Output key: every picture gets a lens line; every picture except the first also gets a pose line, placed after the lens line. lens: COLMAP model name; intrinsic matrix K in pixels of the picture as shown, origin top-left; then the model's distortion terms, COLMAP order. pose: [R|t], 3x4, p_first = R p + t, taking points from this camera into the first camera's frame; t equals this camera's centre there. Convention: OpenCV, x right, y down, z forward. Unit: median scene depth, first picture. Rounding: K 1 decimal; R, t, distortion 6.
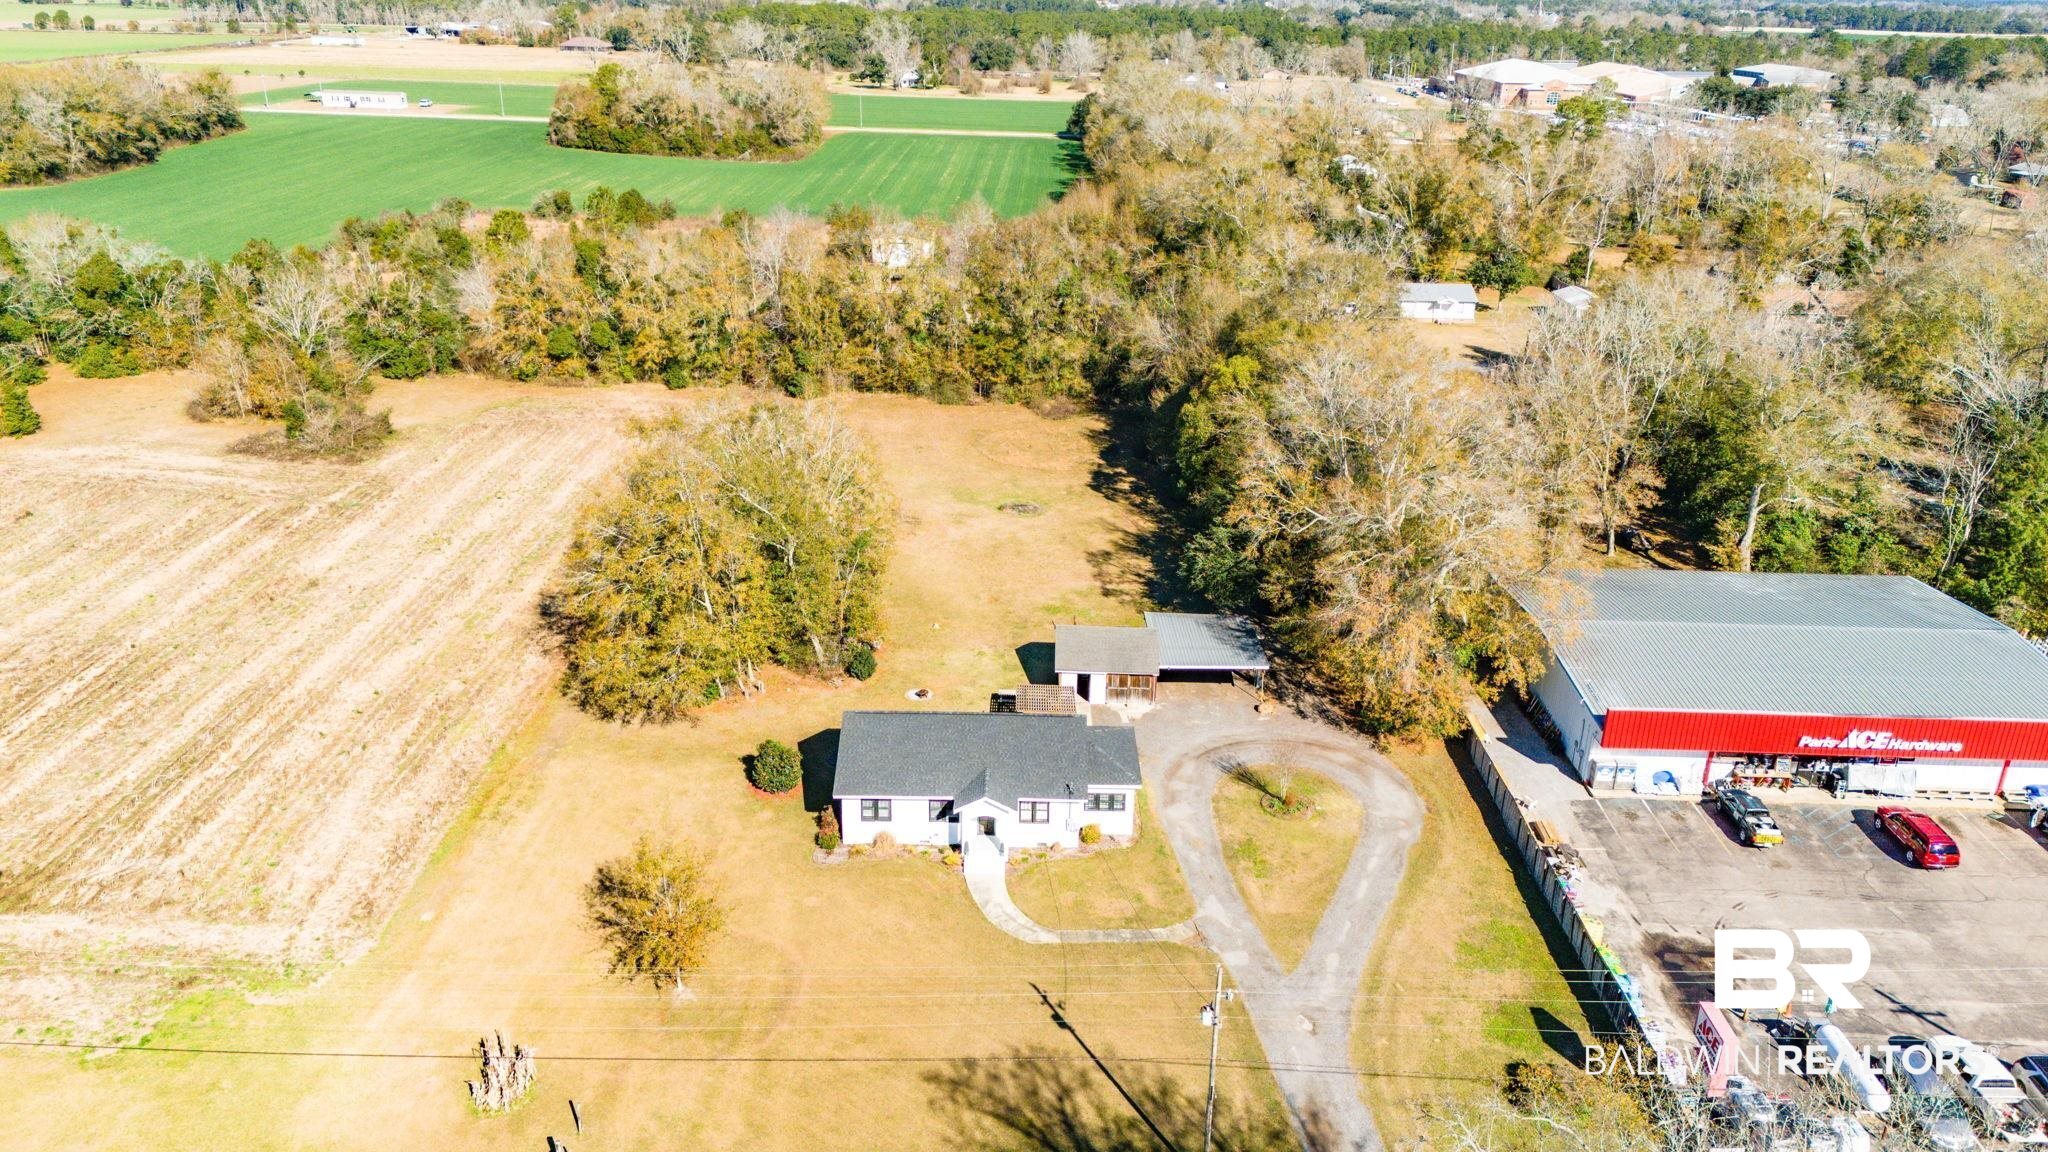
lens RADIAL K [[1487.1, 0, 1026.4], [0, 1487.1, 584.1], [0, 0, 1]] dist [0.080536, -0.075710]
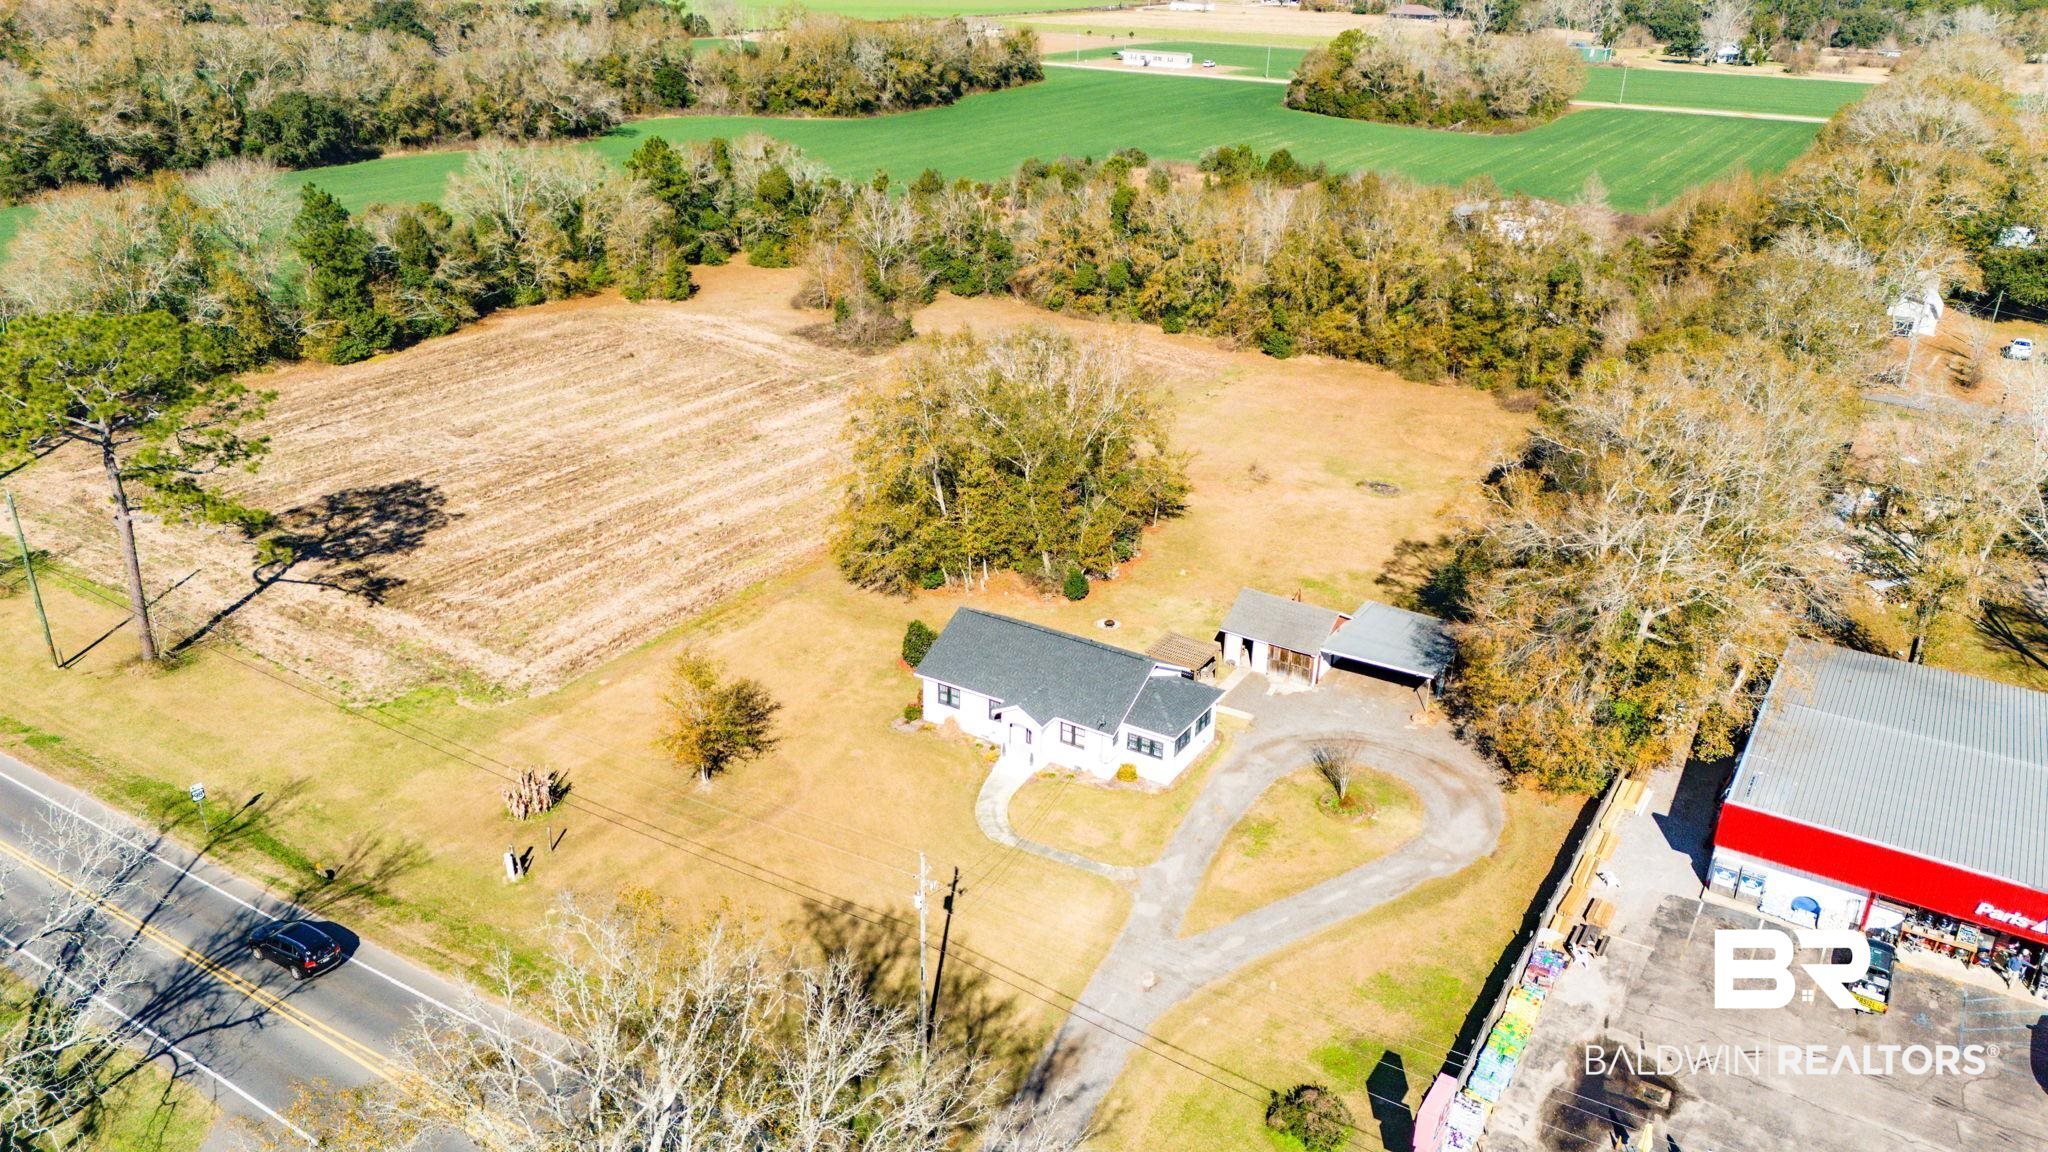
lens RADIAL K [[1487.1, 0, 1026.4], [0, 1487.1, 584.1], [0, 0, 1]] dist [0.080536, -0.075710]
pose [[0.853255, 0.209270, -0.477662, 0.330153], [-0.200874, 0.977164, 0.069284, -0.012960], [0.481254, 0.036833, 0.875807, 0.041119]]
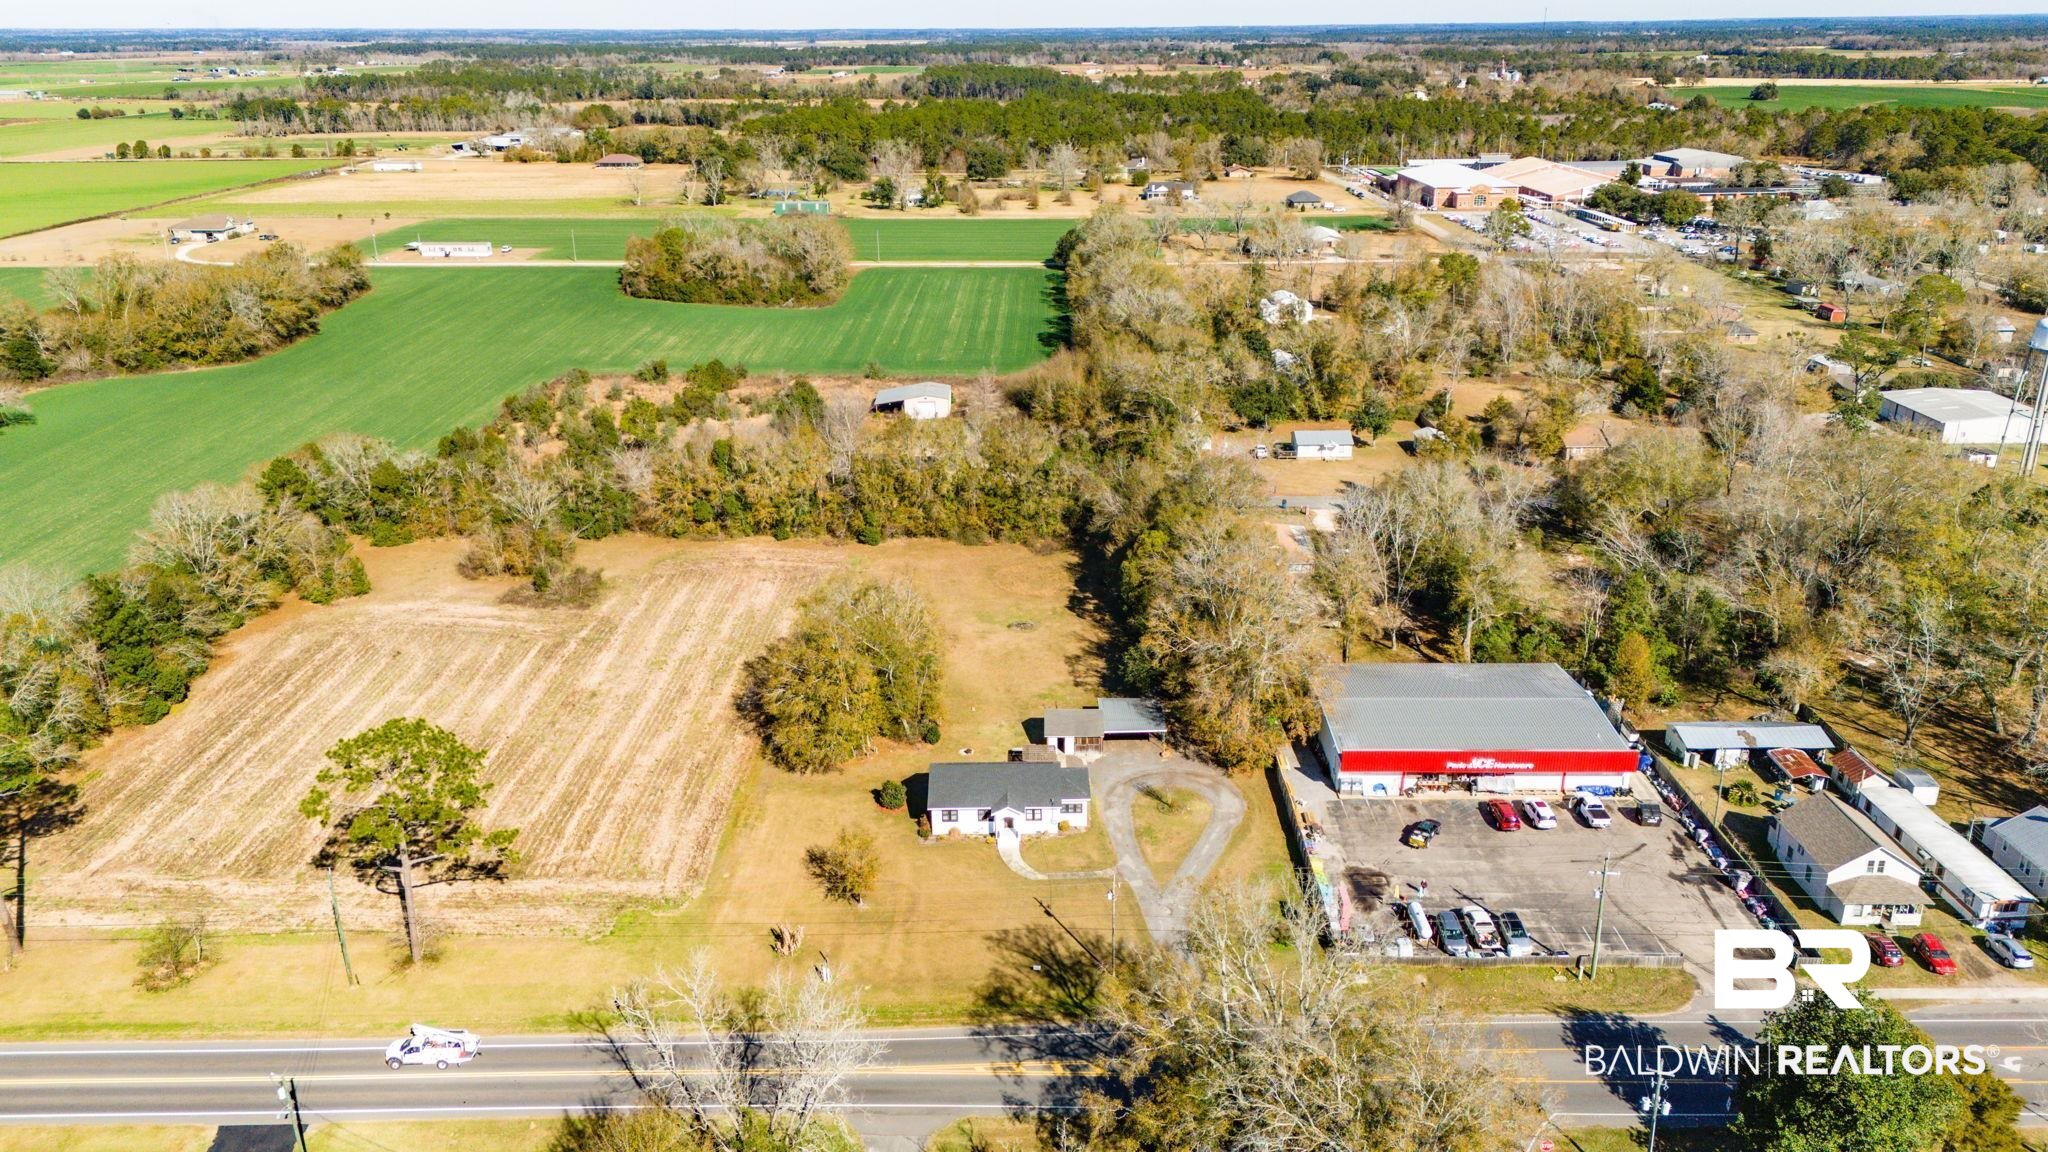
lens RADIAL K [[1497.0, 0, 1025.0], [0, 1497.0, 550.0], [0, 0, 1]] dist [0.087733, -0.090436]
pose [[0.999555, -0.029690, -0.003008, 0.007233], [0.029511, 0.998399, -0.048253, -0.065019], [0.004436, 0.048142, 0.998831, -0.660133]]
